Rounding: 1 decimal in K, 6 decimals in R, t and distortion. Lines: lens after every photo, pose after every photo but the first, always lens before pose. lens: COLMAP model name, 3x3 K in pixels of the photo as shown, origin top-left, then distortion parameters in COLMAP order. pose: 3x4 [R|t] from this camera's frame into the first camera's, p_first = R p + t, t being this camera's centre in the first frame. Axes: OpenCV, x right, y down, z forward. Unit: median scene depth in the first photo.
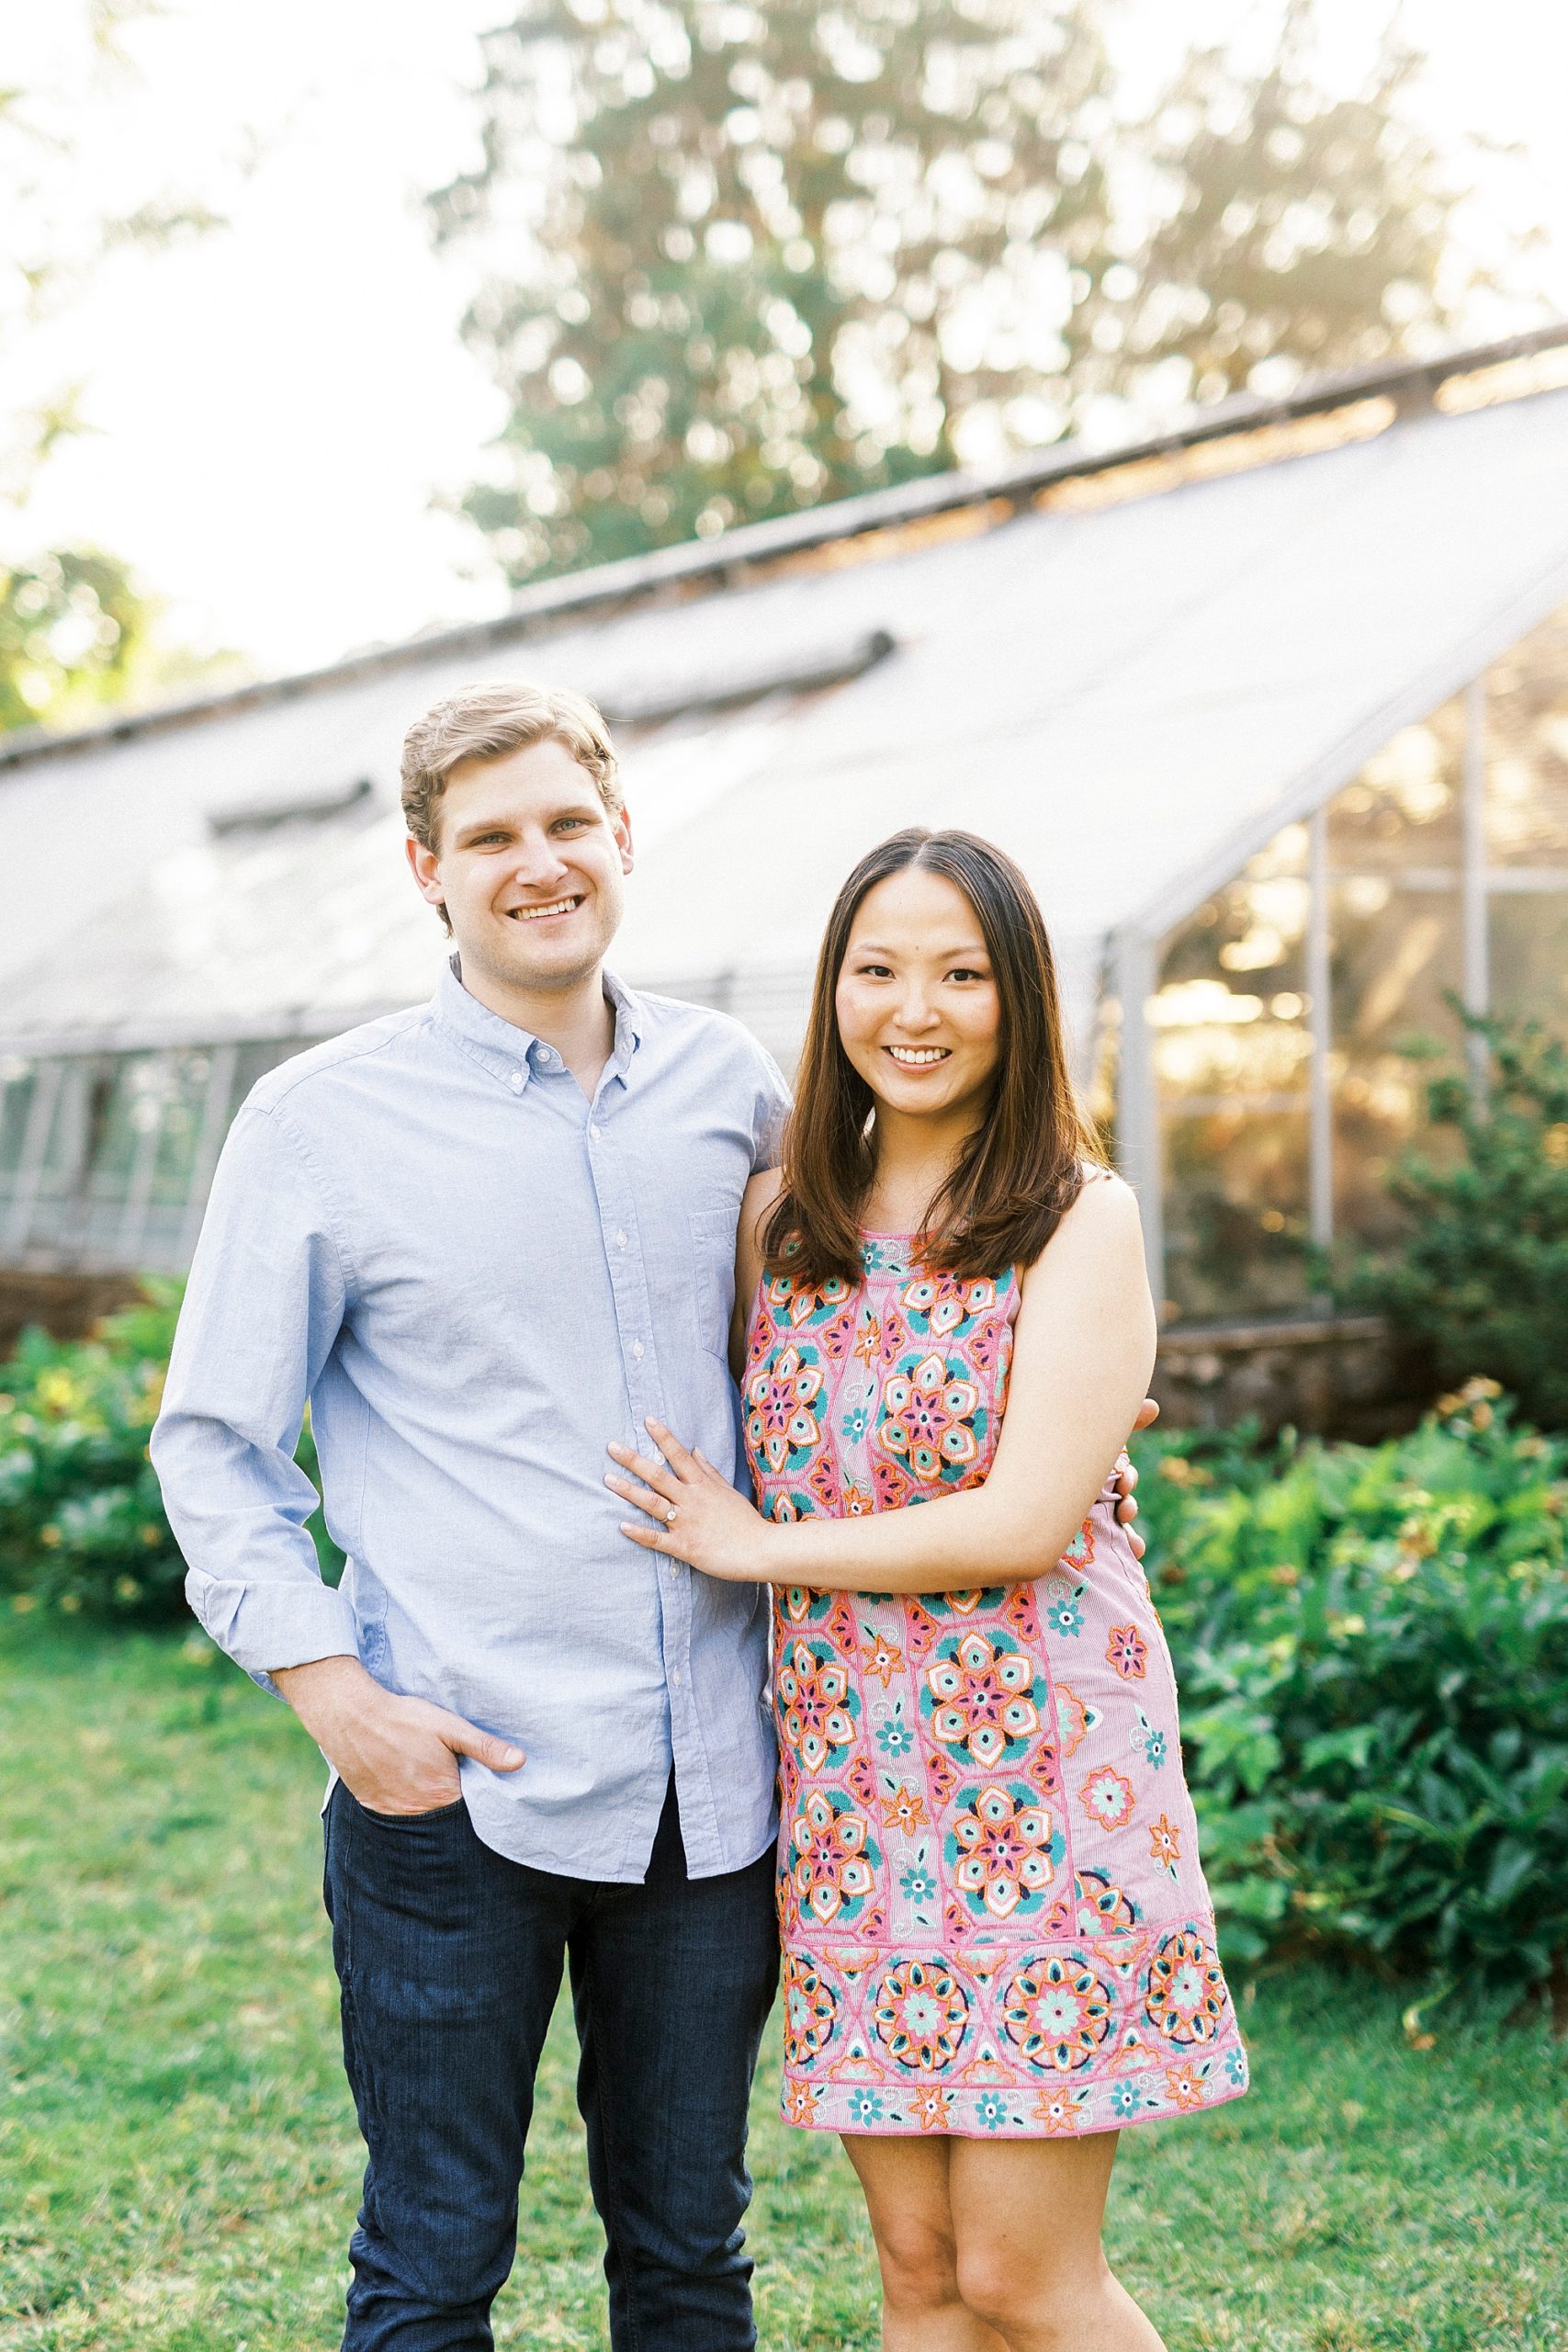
lens RADIAL K [[3510.8, 0, 746.9], [0, 3510.8, 1285.8], [0, 0, 1]] dist [-0.002706, -0.012576]
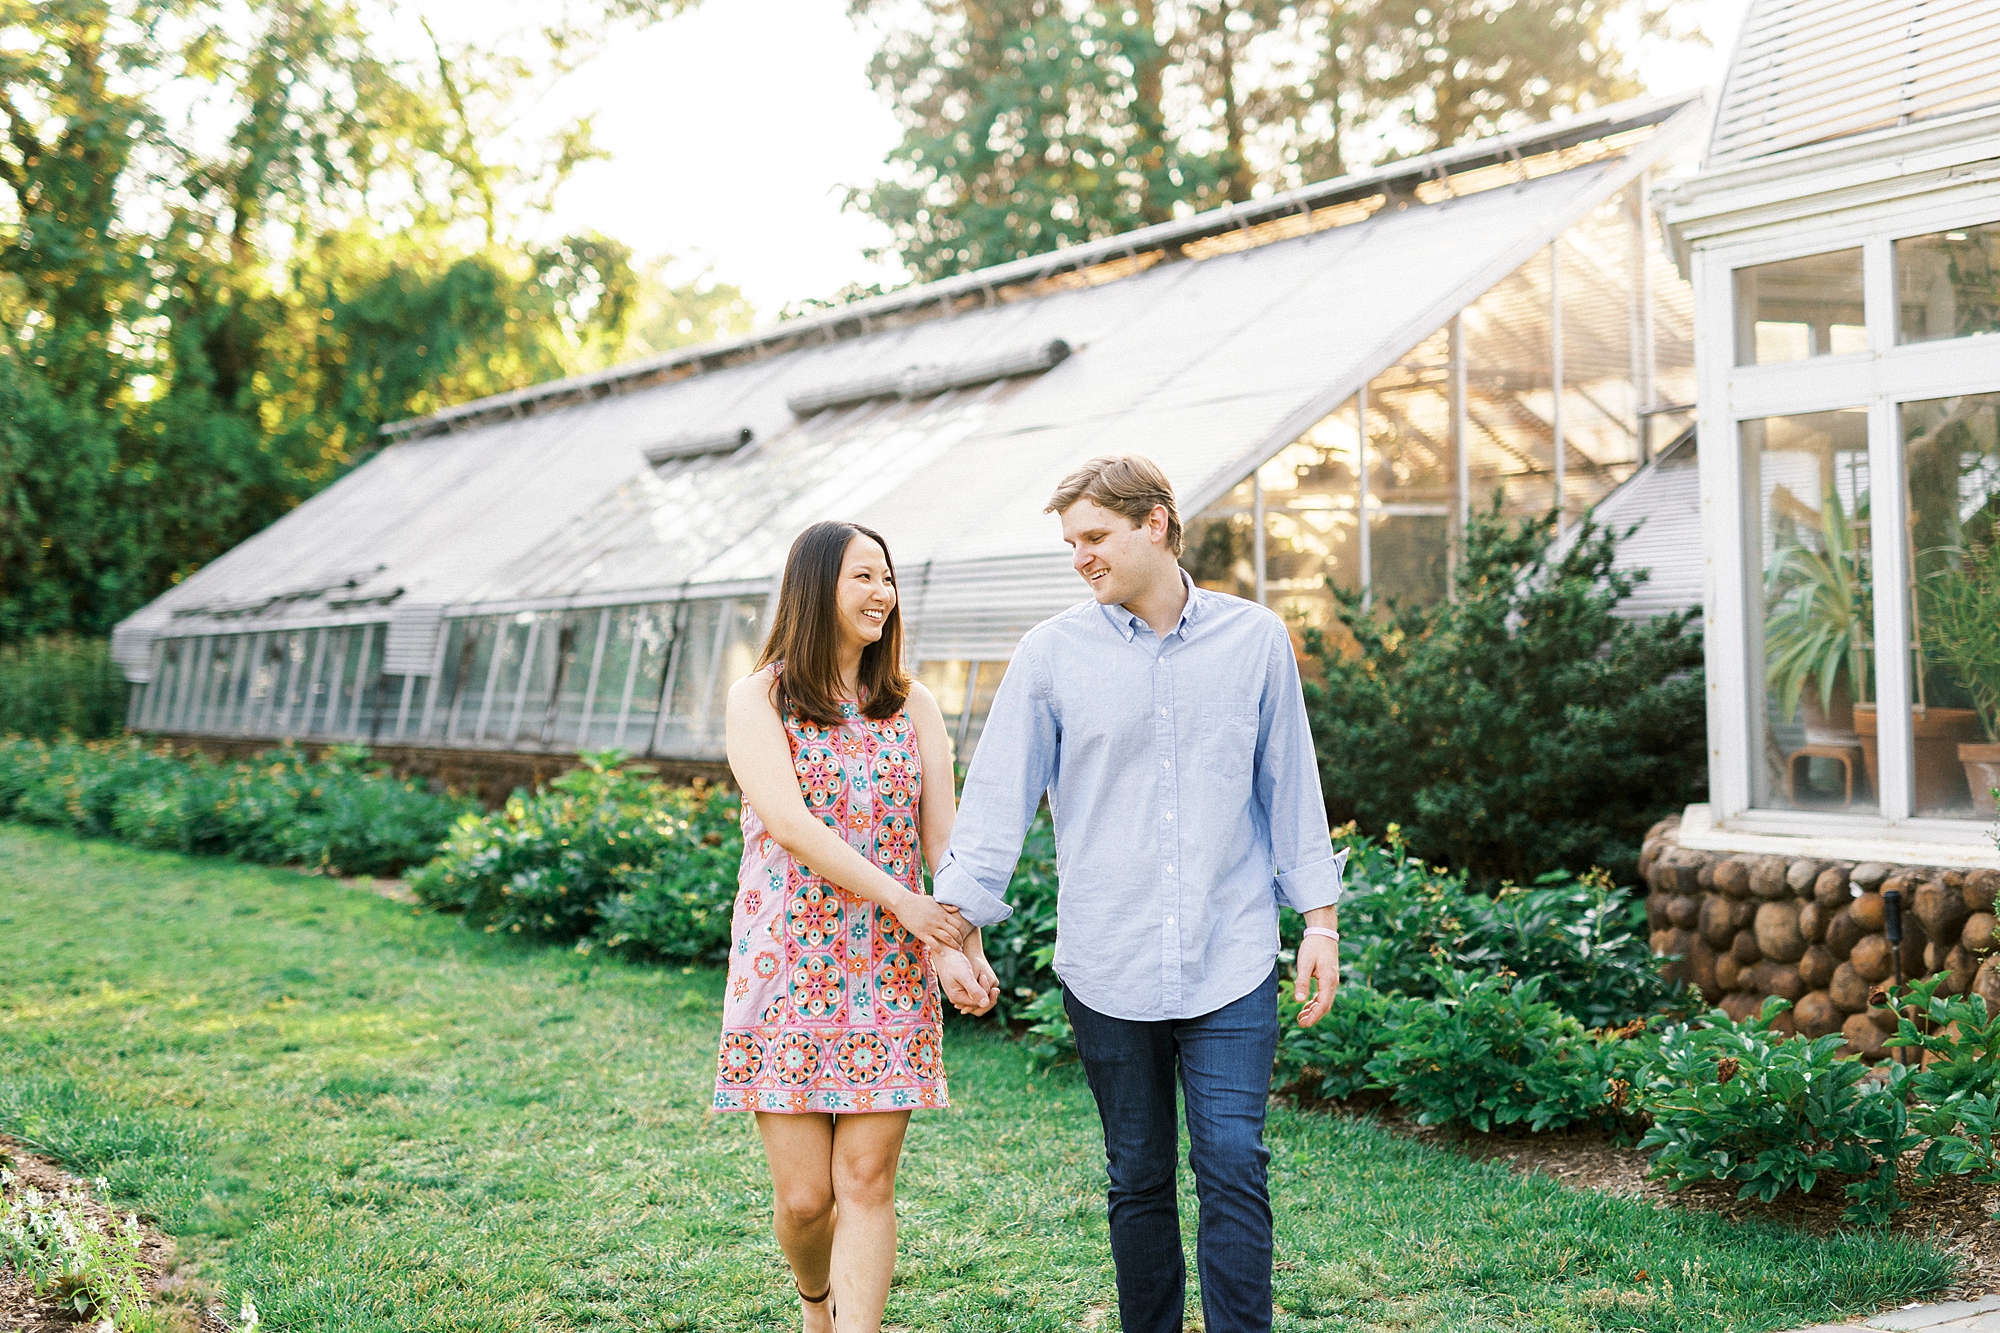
lens RADIAL K [[2922.4, 0, 965.1], [0, 2922.4, 662.0], [0, 0, 1]] dist [0.003754, -0.026785]
pose [[0.997669, 0.002828, -0.068175, 0.121343], [-0.006036, 0.998881, -0.046899, 0.023656], [0.067966, 0.047202, 0.996570, -0.415053]]
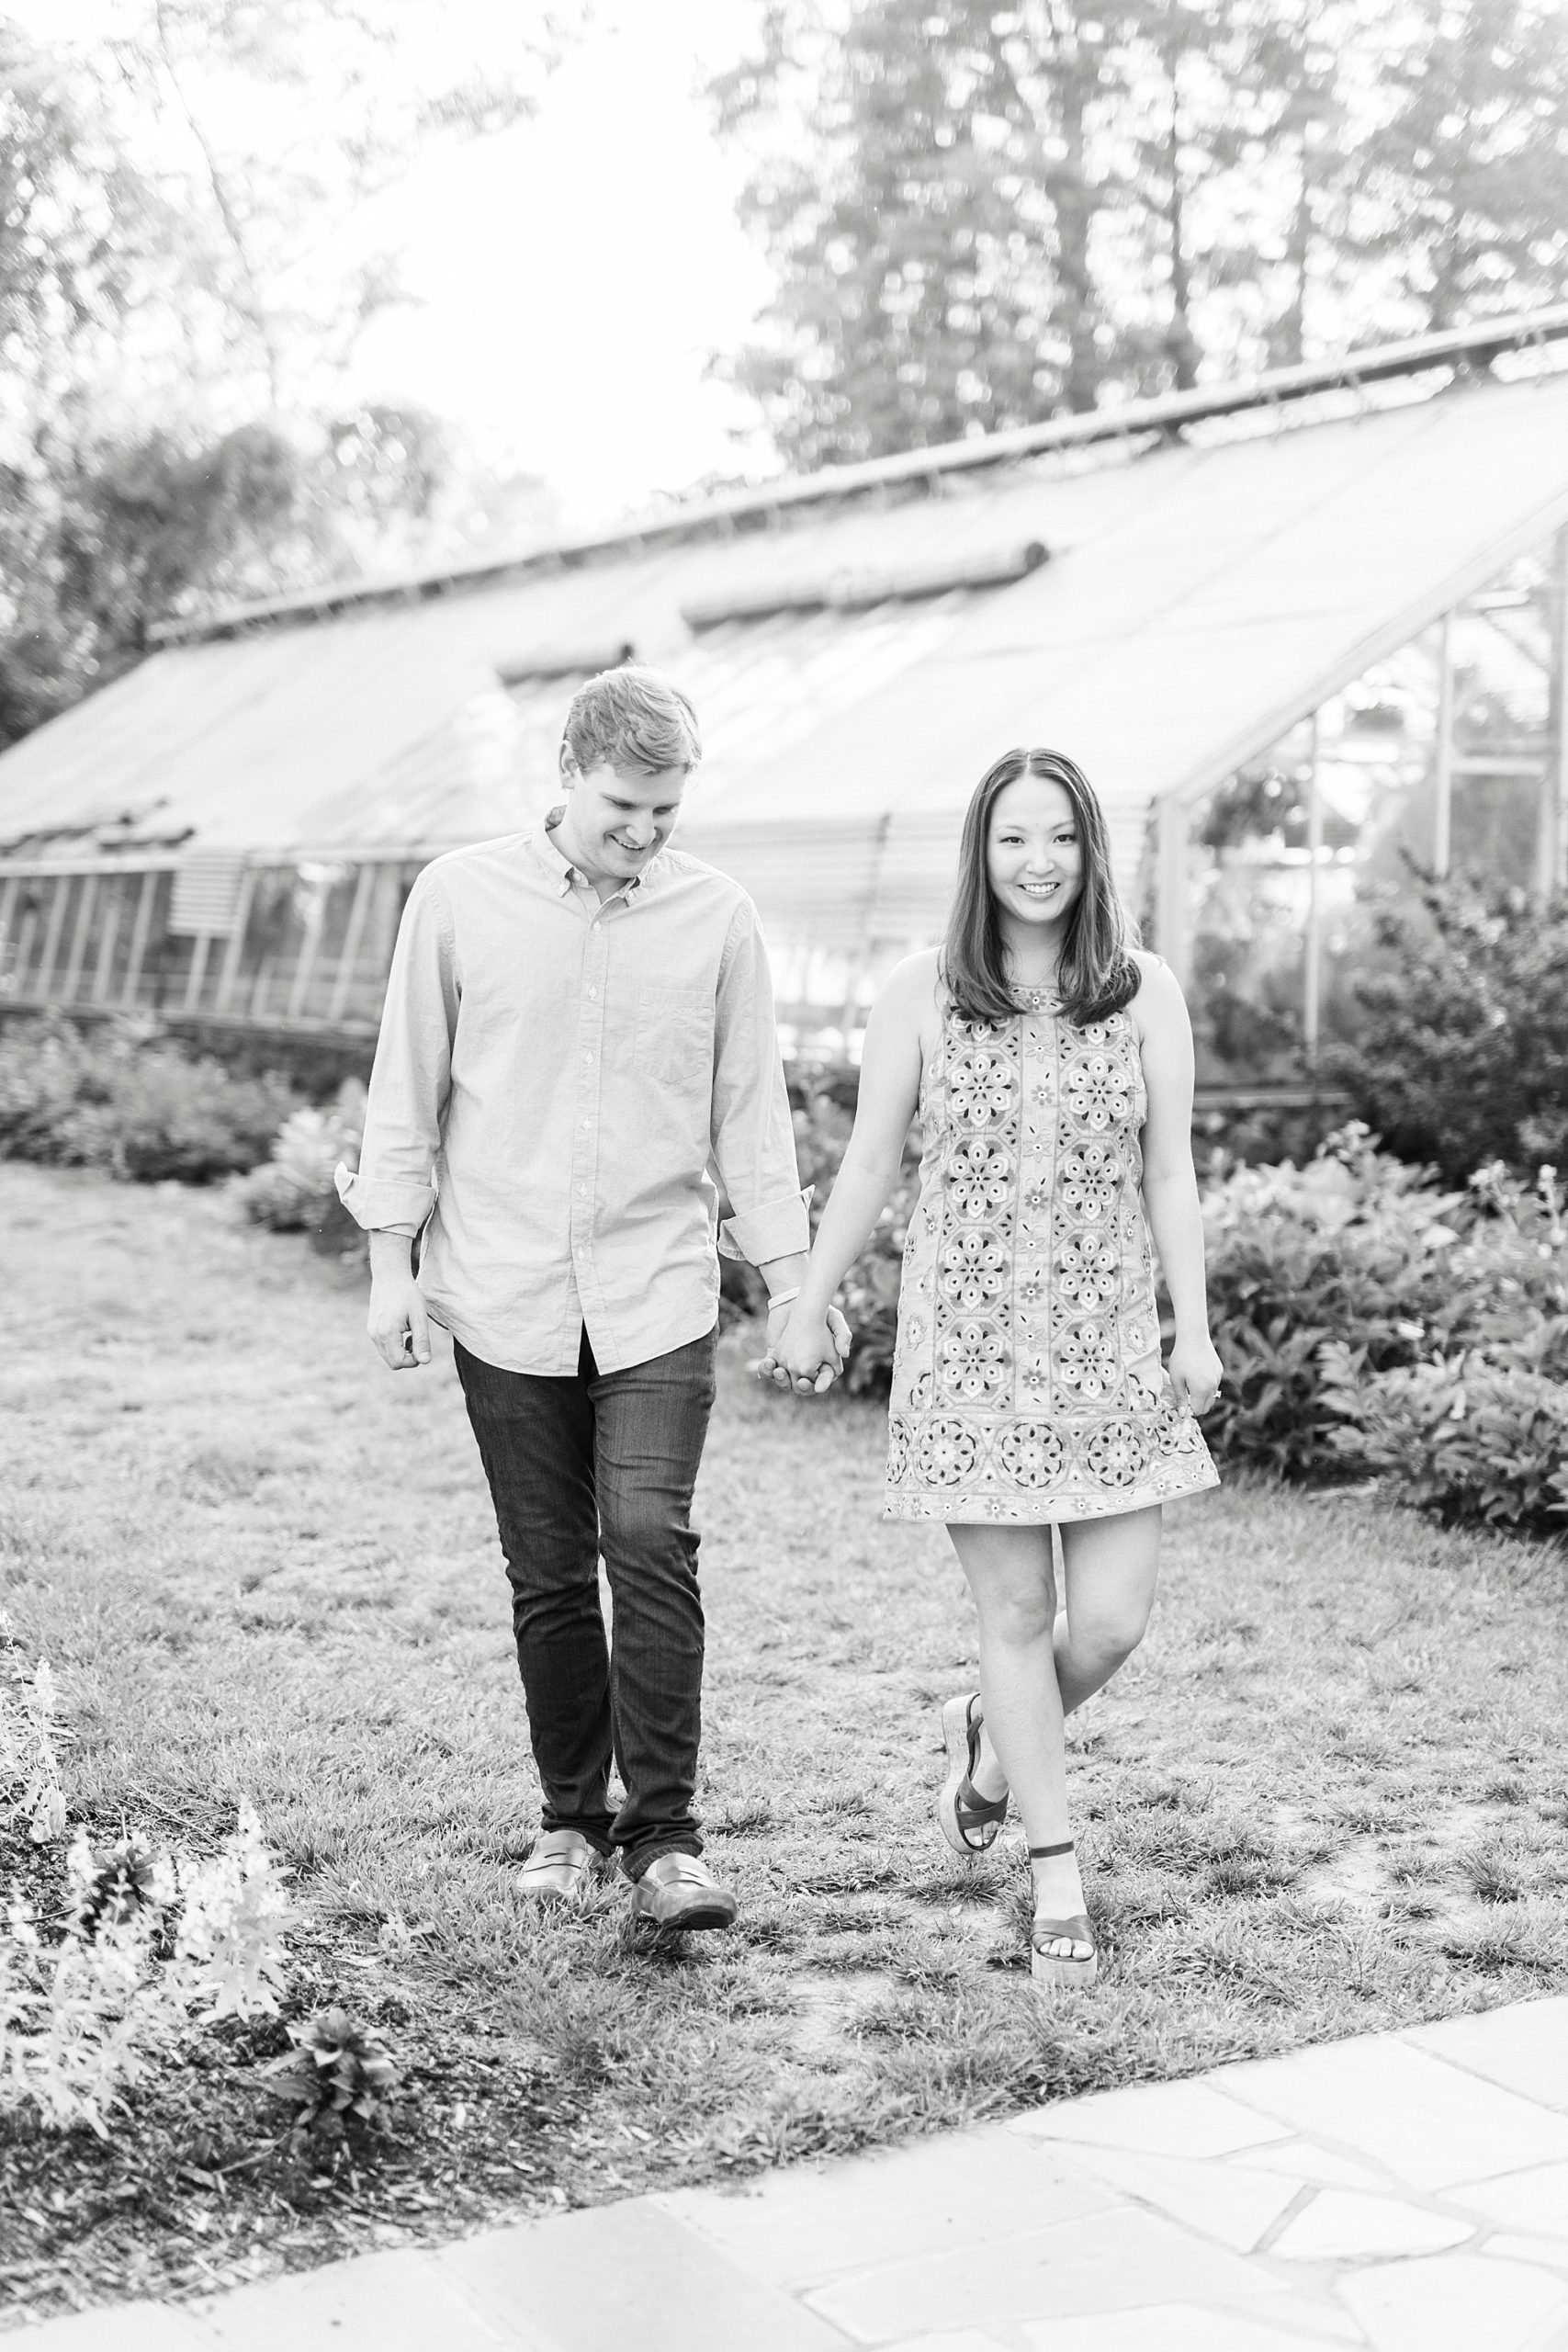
lens RADIAL K [[3407.7, 0, 821.8], [0, 3407.7, 1283.1], [0, 0, 1]] dist [0.009369, 0.029704]
pose [[0.997862, 0.037605, -0.053457, 0.052336], [-0.034702, 0.997925, 0.054243, 0.019324], [0.055386, -0.052272, 0.997096, -0.330491]]
